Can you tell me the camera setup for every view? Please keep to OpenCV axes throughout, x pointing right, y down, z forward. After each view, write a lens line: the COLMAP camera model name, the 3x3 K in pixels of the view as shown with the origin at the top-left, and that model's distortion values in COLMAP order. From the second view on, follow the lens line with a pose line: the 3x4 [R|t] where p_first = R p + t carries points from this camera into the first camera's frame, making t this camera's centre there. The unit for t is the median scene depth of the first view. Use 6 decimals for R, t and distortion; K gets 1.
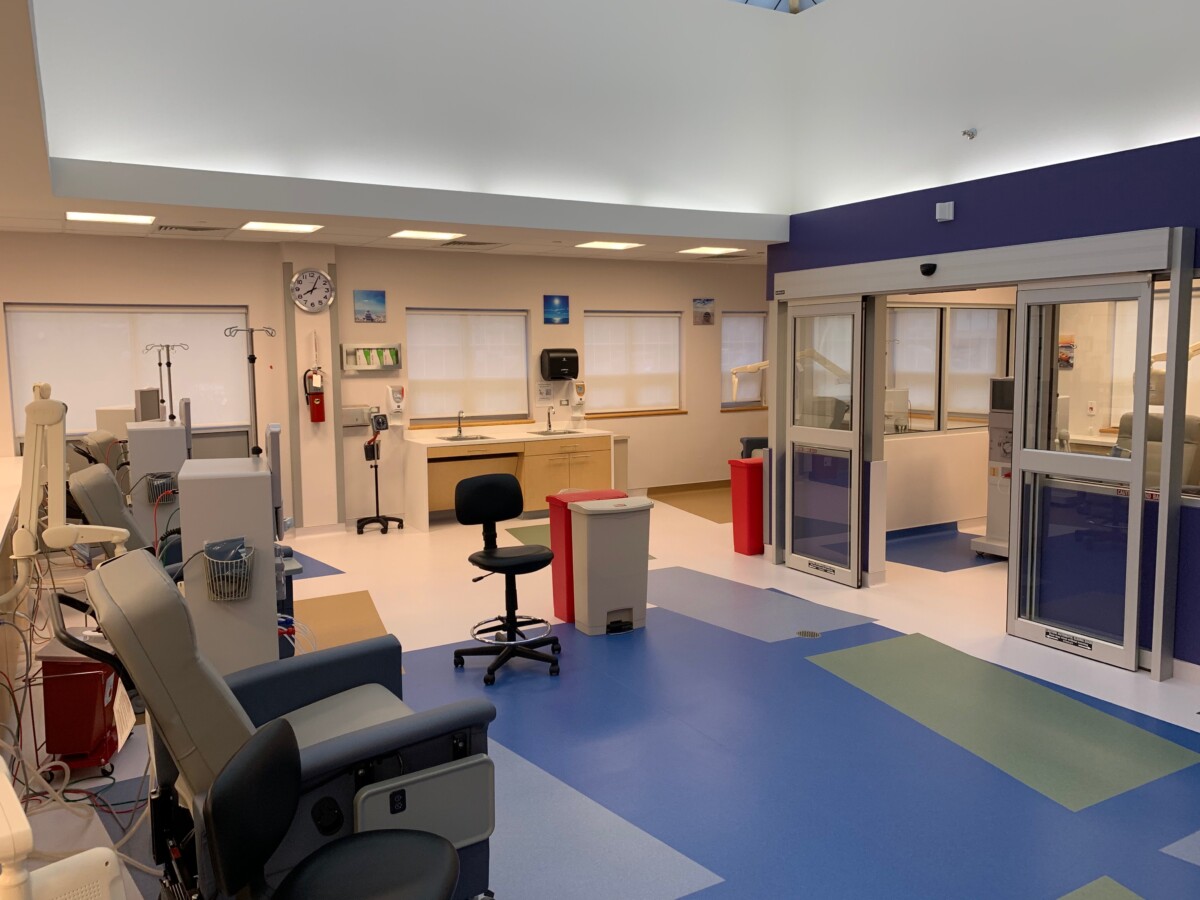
lens RADIAL K [[932.4, 0, 599.1], [0, 932.4, 432.5], [0, 0, 1]] dist [0.162697, -0.449873]
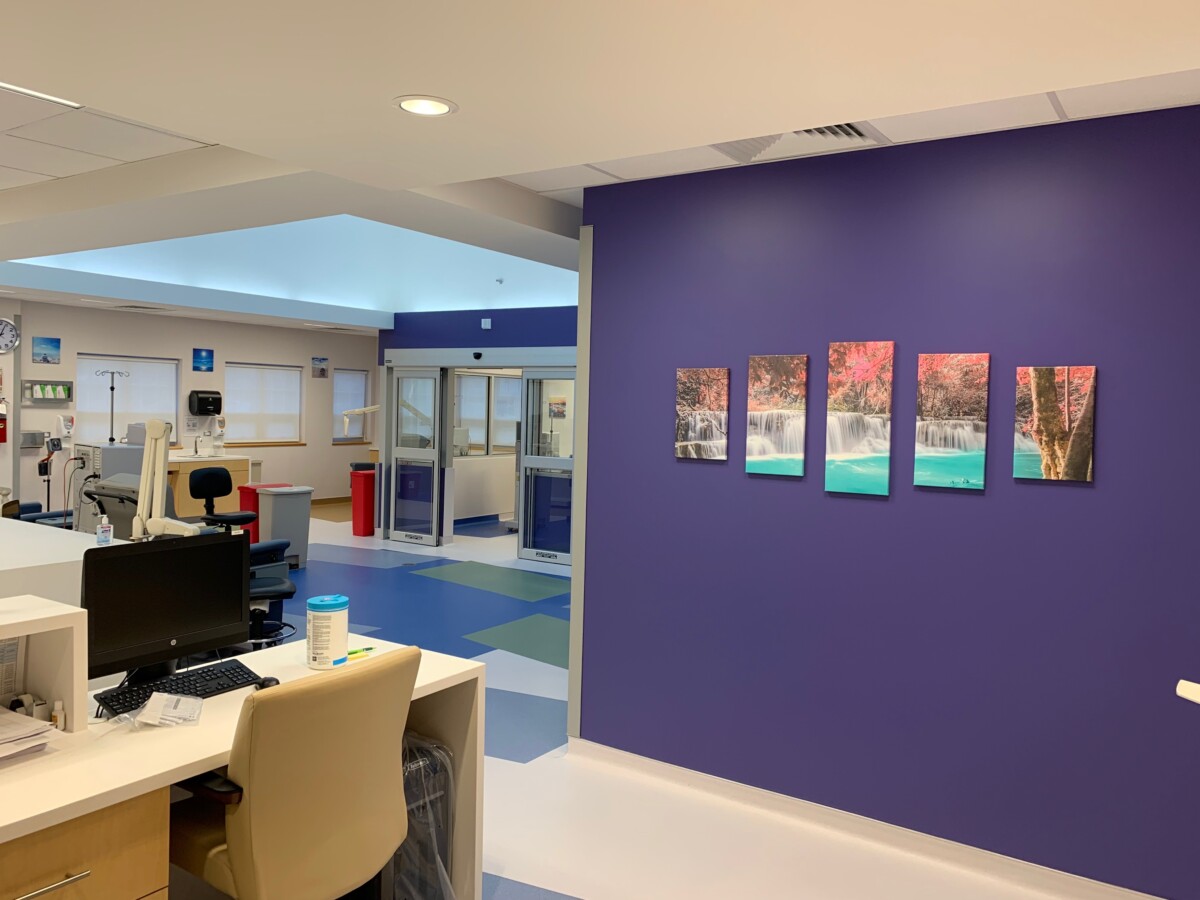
lens RADIAL K [[901.8, 0, 628.6], [0, 901.8, 446.1], [0, 0, 1]] dist [0.051242, -0.122704]
pose [[0.884680, 0.016475, 0.465908, -0.121580], [0.003380, 0.999122, -0.041747, 0.044205], [-0.466187, 0.038508, 0.883848, -0.403906]]
